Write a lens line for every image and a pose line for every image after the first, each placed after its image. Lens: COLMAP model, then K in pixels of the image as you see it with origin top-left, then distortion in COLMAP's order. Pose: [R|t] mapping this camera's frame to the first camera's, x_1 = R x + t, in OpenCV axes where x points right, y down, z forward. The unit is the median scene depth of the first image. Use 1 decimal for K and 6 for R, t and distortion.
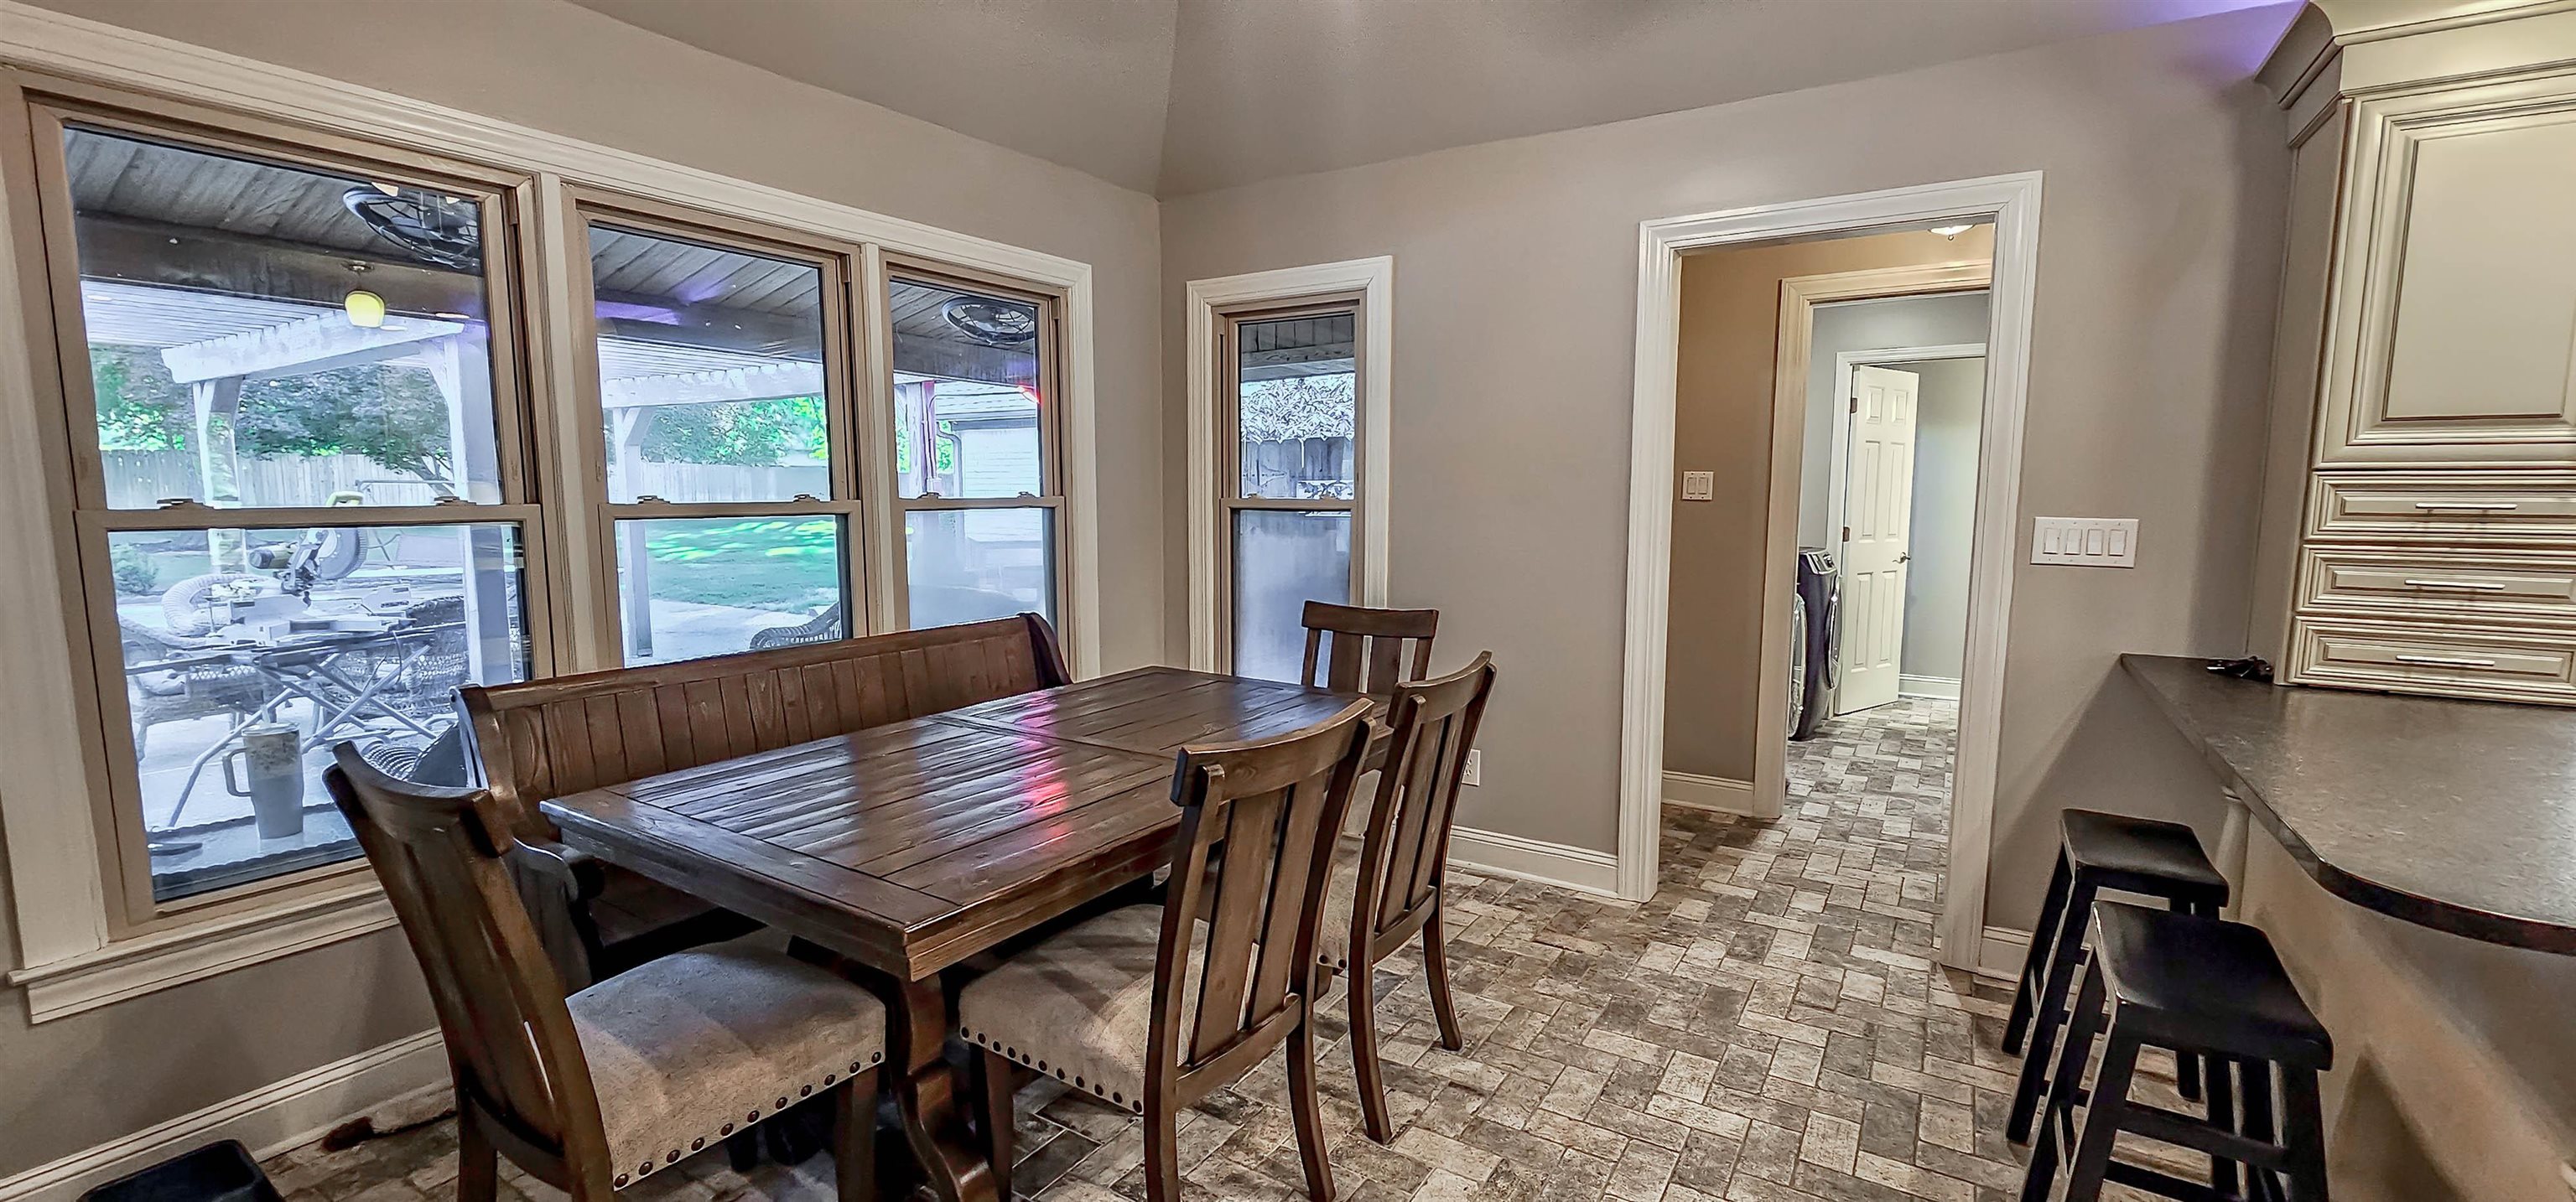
lens RADIAL K [[1069.0, 0, 1293.7], [0, 1069.0, 611.0], [0, 0, 1]] dist [-0.000803, -0.000223]
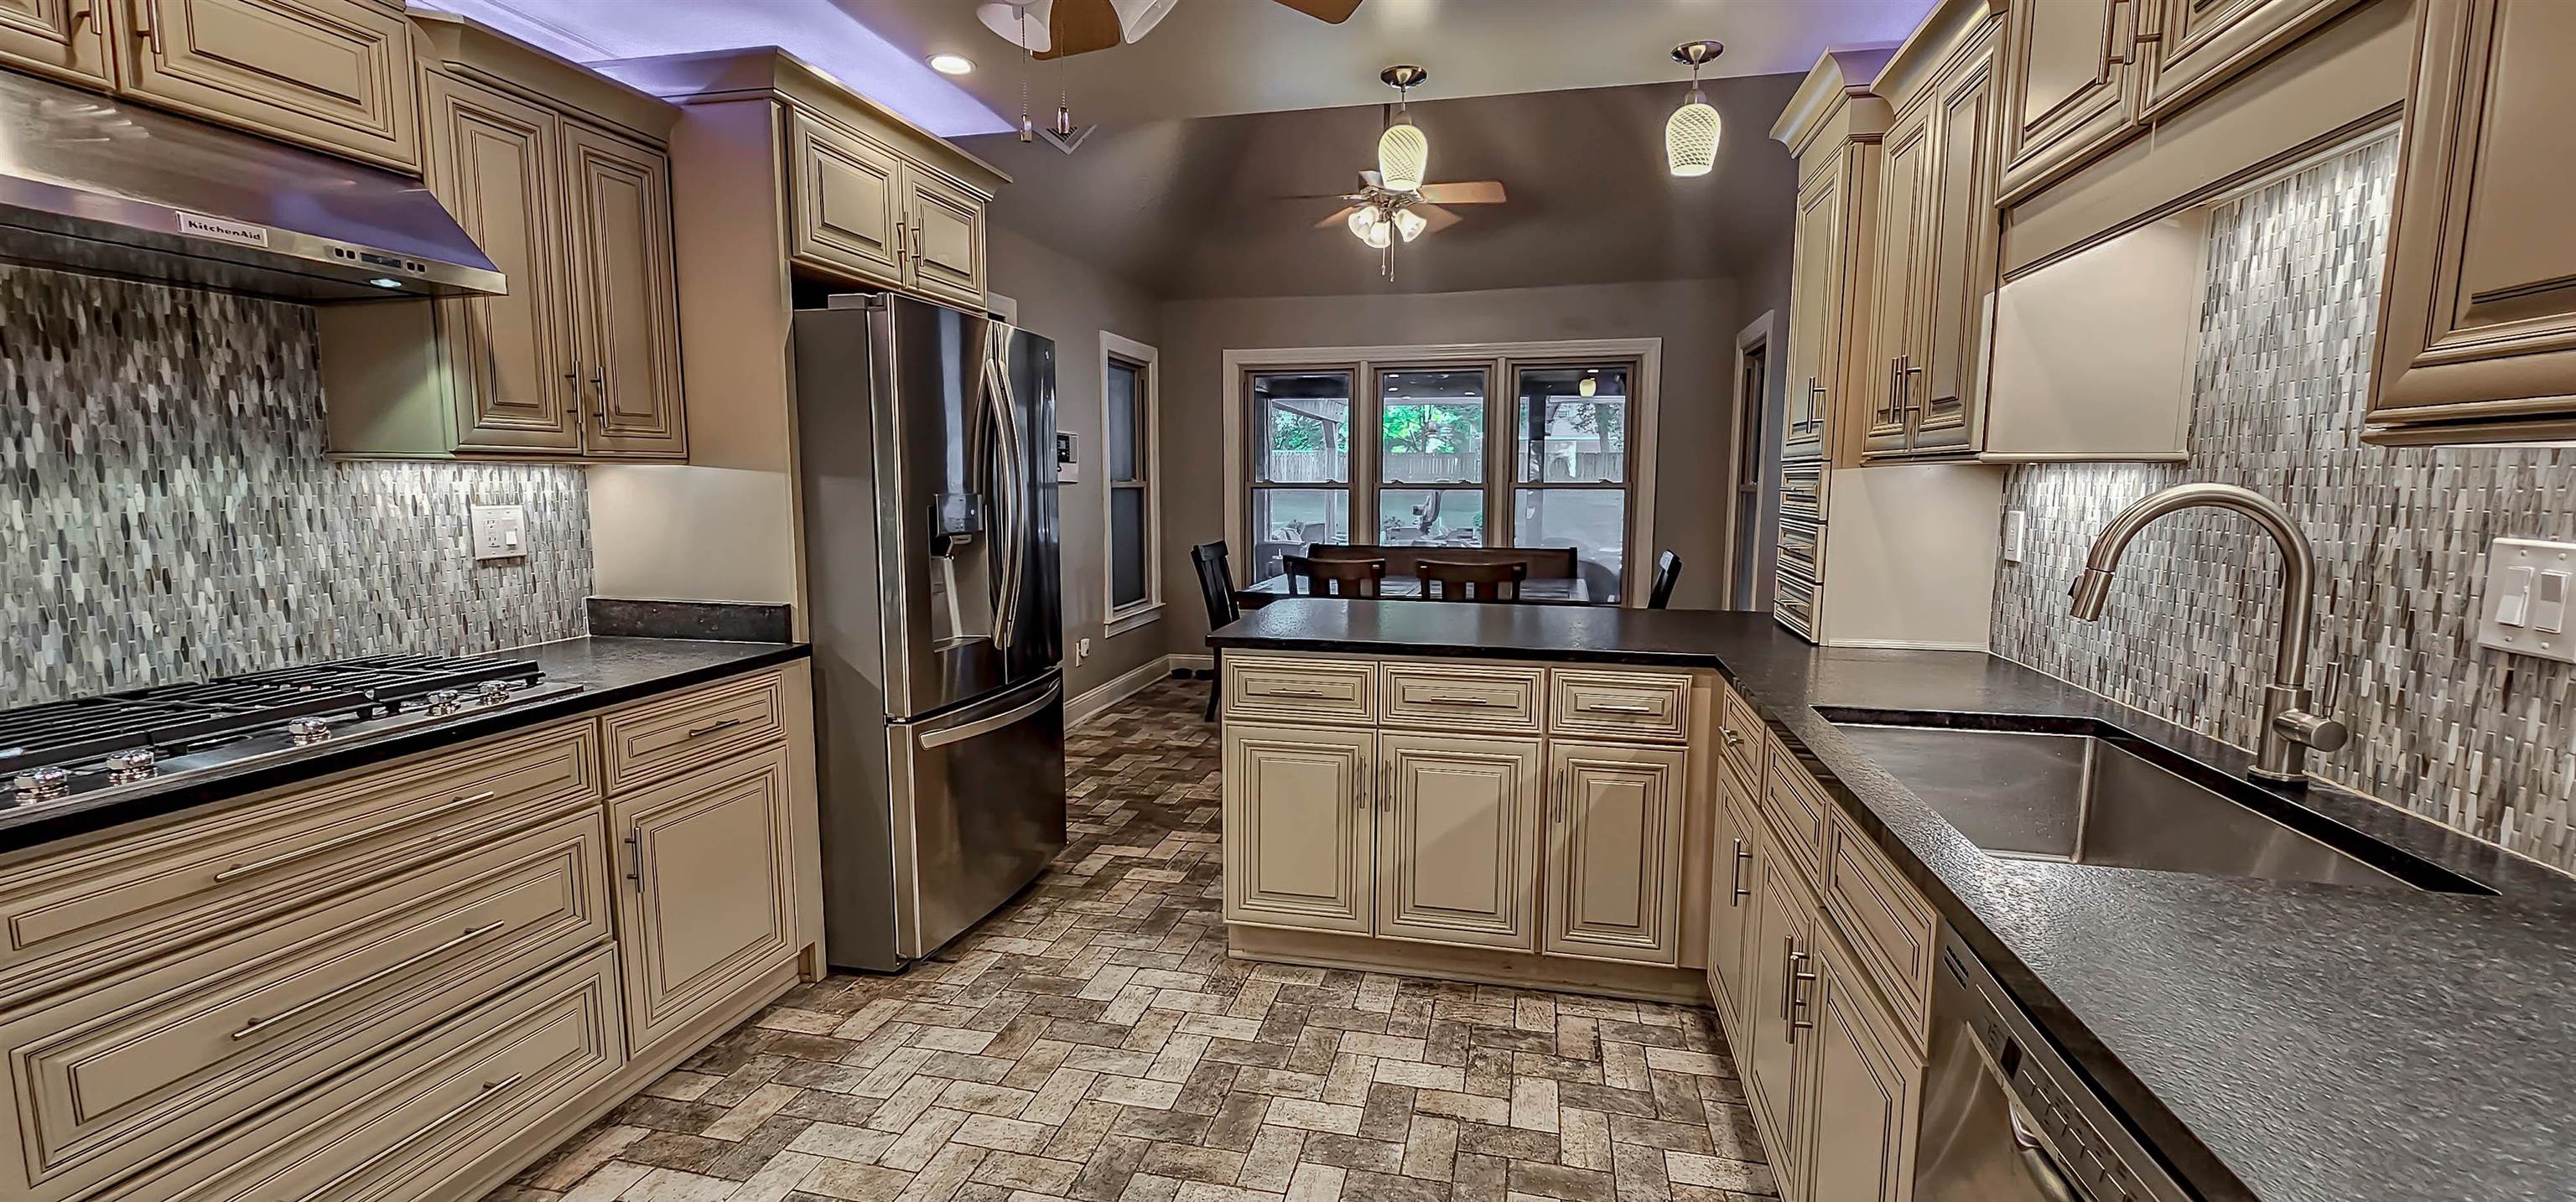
lens RADIAL K [[1057.6, 0, 1297.5], [0, 1057.6, 611.5], [0, 0, 1]] dist [0.001387, -0.000388]
pose [[0.331775, 0.122538, -0.935366, 1.390845], [-0.110155, 0.989777, 0.090594, 0.003070], [0.936905, 0.072979, 0.341881, -0.025171]]
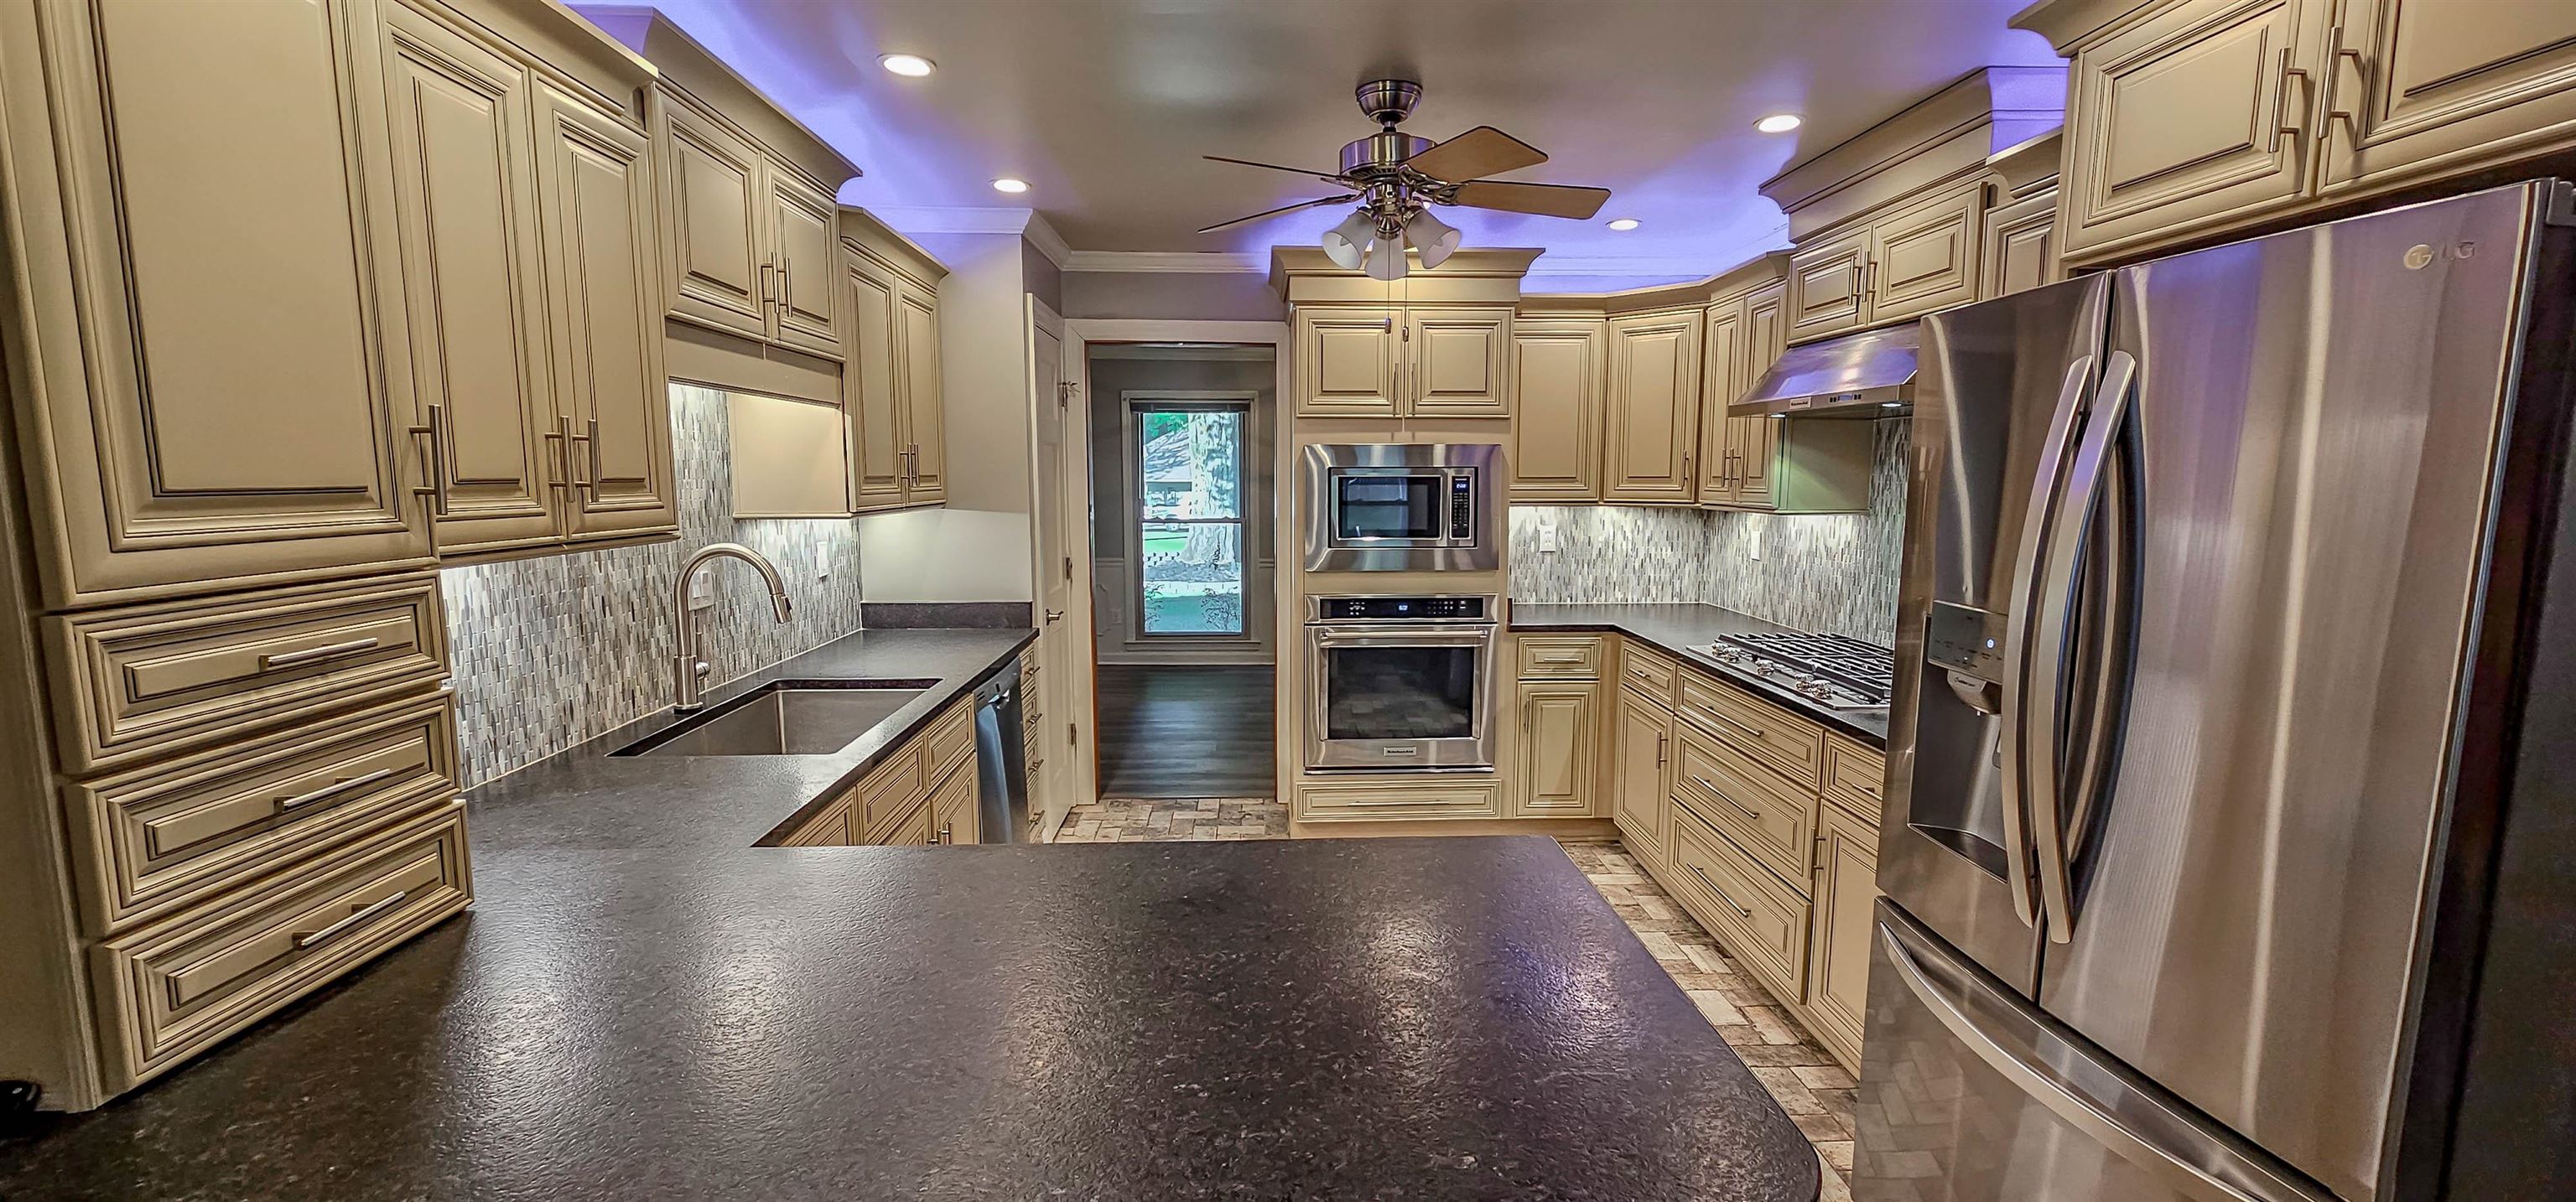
lens RADIAL K [[1057.6, 0, 1297.5], [0, 1057.6, 611.5], [0, 0, 1]] dist [0.001387, -0.000388]
pose [[-0.572827, -0.108632, 0.812446, 0.229203], [0.091554, 0.976497, 0.195119, -0.114957], [-0.814547, 0.186152, -0.549418, 0.566308]]
